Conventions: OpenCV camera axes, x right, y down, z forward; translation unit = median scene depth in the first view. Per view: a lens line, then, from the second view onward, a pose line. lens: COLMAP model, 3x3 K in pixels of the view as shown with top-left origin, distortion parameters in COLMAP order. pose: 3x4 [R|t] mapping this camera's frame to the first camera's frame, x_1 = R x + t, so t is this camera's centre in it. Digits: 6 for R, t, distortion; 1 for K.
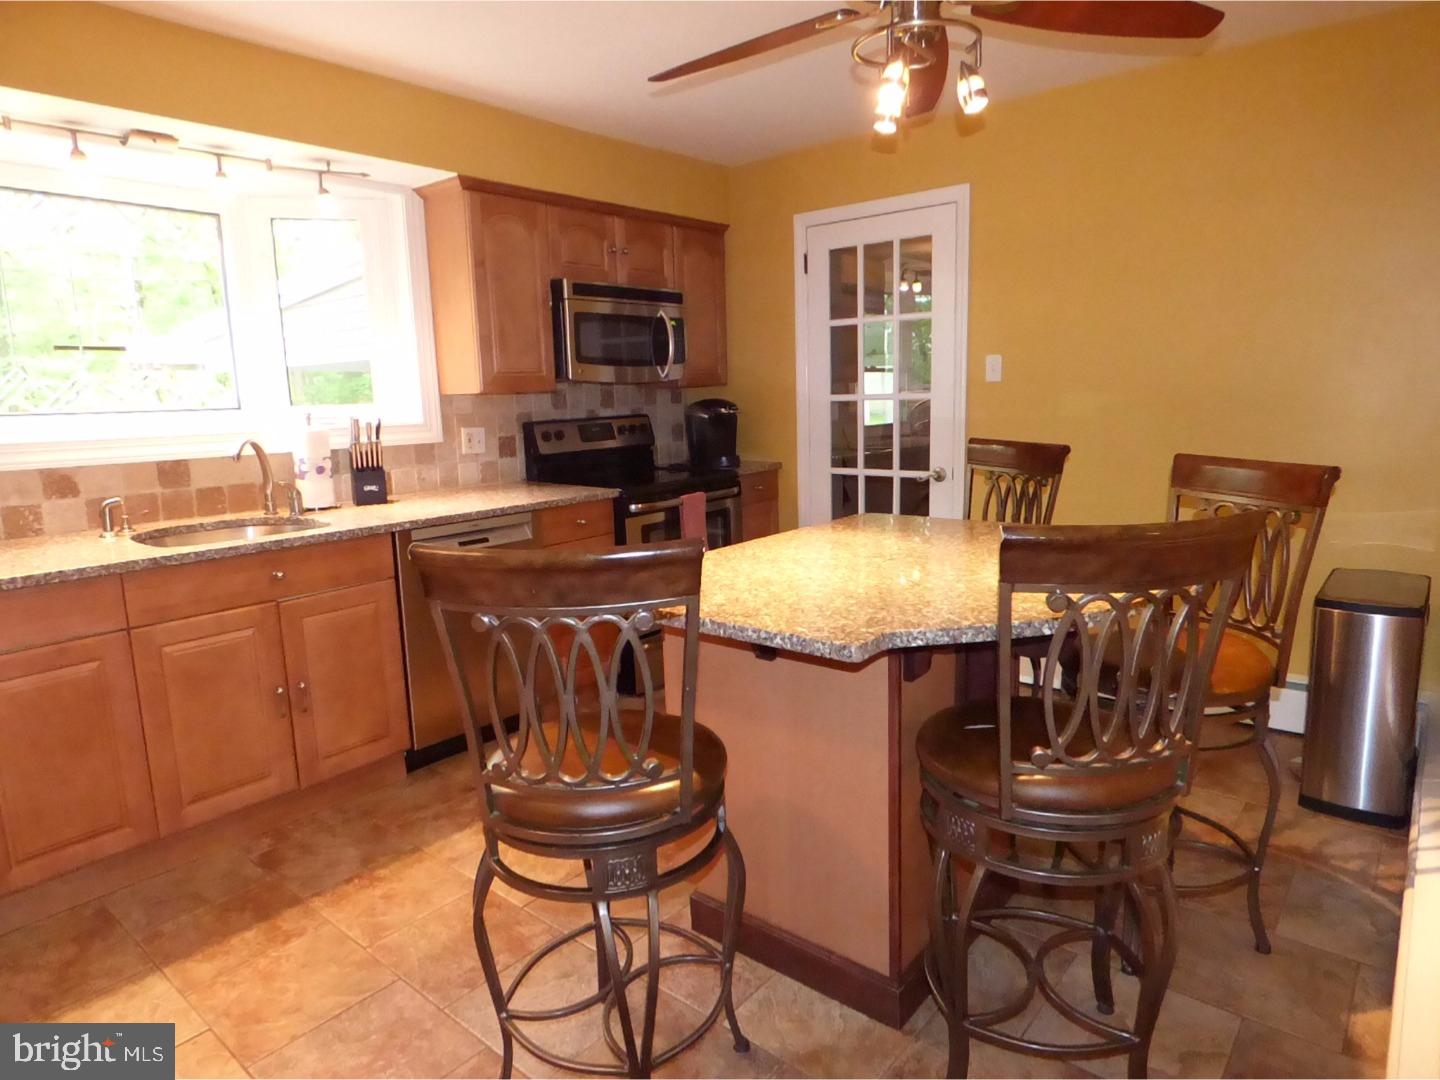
lens RADIAL K [[860.7, 0, 717.6], [0, 860.7, 542.2], [0, 0, 1]] dist [-0.002051, 0.000139]
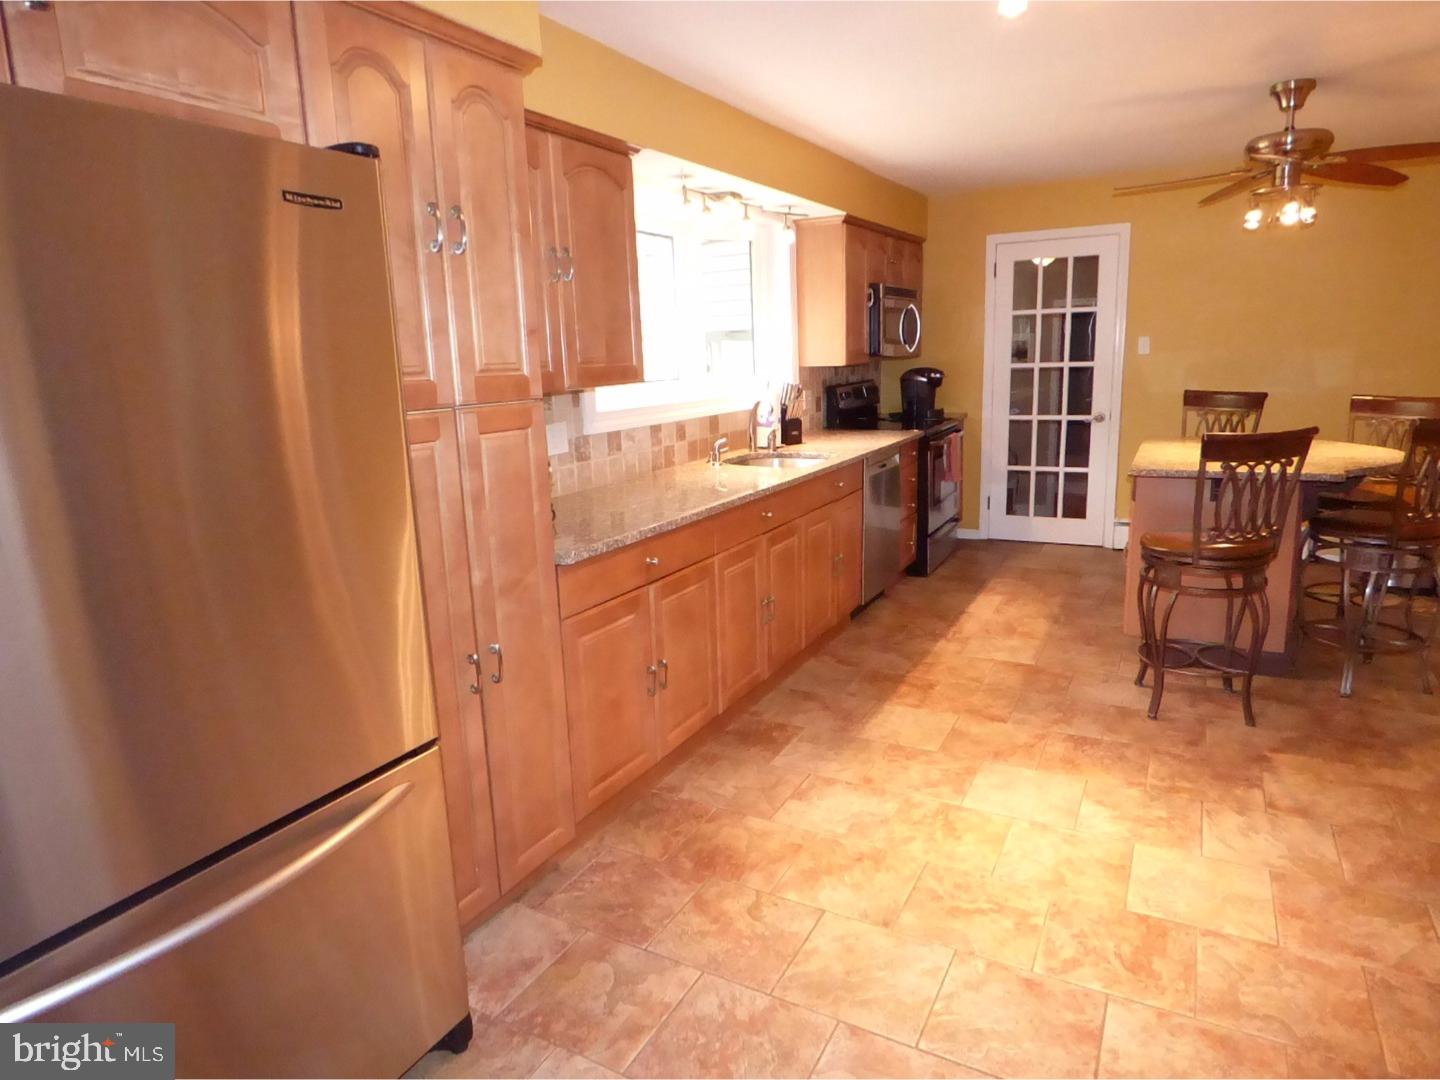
lens RADIAL K [[860.7, 0, 723.1], [0, 860.7, 547.0], [0, 0, 1]] dist [-0.002051, 0.000139]
pose [[0.977557, -0.054275, 0.203561, -0.946912], [0.045313, 0.997798, 0.048435, 0.059884], [-0.205742, -0.038124, 0.977863, -0.450182]]
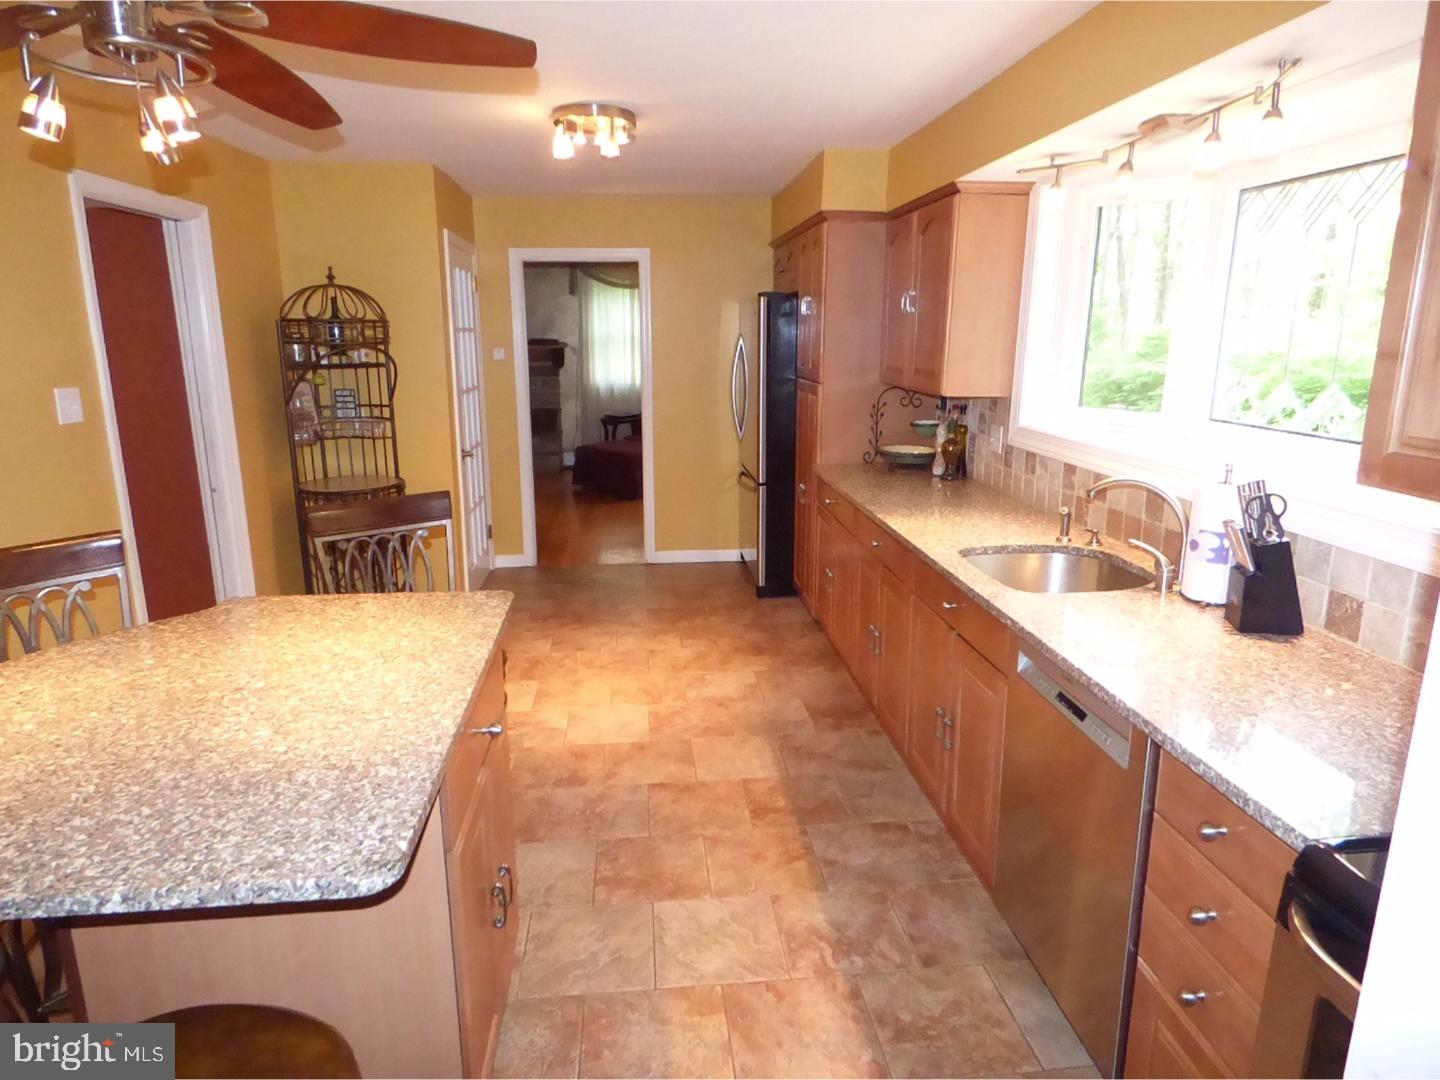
lens RADIAL K [[860.7, 0, 727.8], [0, 860.7, 532.8], [0, 0, 1]] dist [-0.002051, 0.000139]
pose [[-0.684304, 0.192861, -0.703231, 0.309251], [-0.105467, 0.928073, 0.357152, -0.331763], [0.721530, 0.318568, -0.614743, 1.270383]]
